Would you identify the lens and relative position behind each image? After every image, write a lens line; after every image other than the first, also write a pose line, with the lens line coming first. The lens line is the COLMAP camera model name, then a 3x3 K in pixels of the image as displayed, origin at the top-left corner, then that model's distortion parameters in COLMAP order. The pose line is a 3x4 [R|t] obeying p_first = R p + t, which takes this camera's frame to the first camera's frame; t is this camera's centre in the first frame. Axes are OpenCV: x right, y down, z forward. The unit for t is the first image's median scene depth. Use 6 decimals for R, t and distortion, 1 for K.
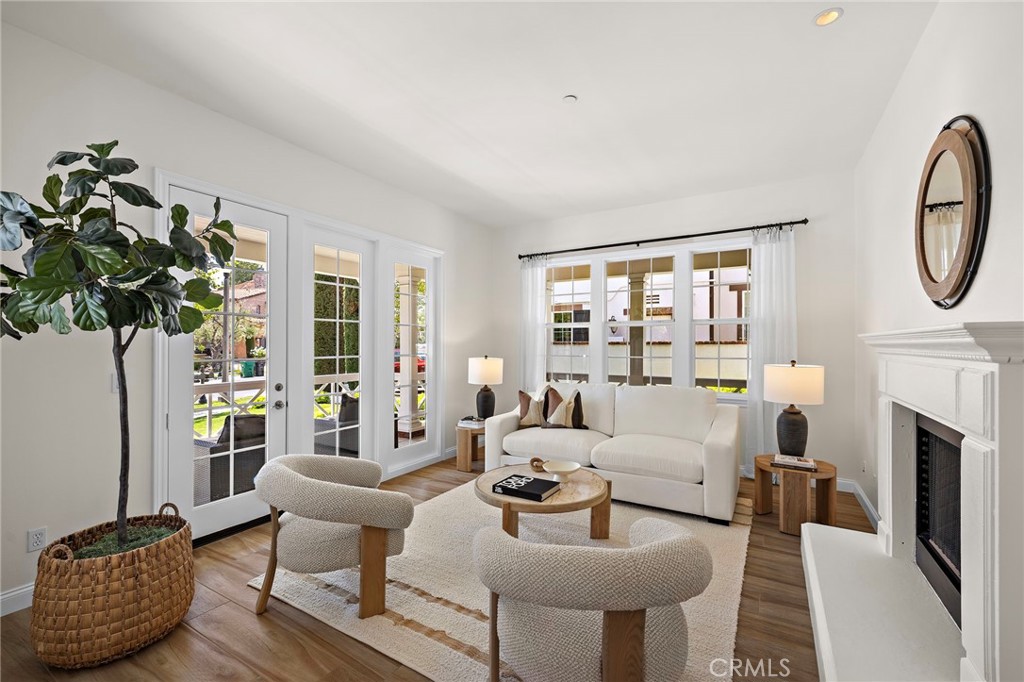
lens RADIAL K [[438.9, 0, 503.5], [0, 438.9, 346.2], [0, 0, 1]] dist [0.001309, 0.000306]
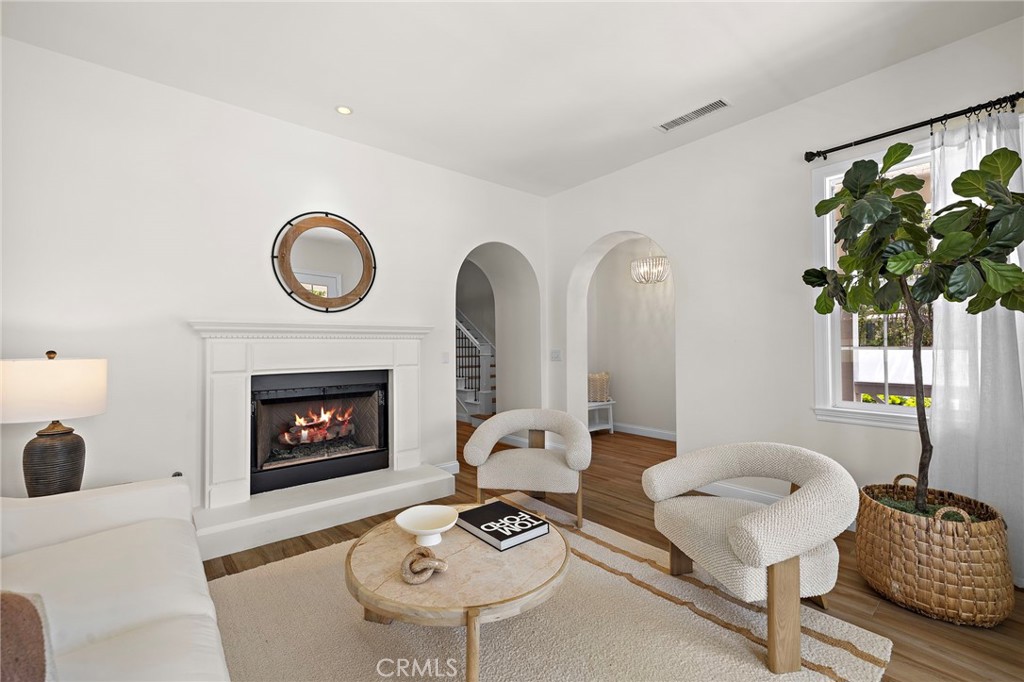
lens RADIAL K [[438.9, 0, 506.3], [0, 438.9, 340.3], [0, 0, 1]] dist [0.001309, 0.000306]
pose [[-0.949680, 0.012238, 0.312981, -0.177134], [0.011802, 0.999925, -0.003288, 0.031852], [-0.312998, 0.000571, -0.949754, 1.646372]]
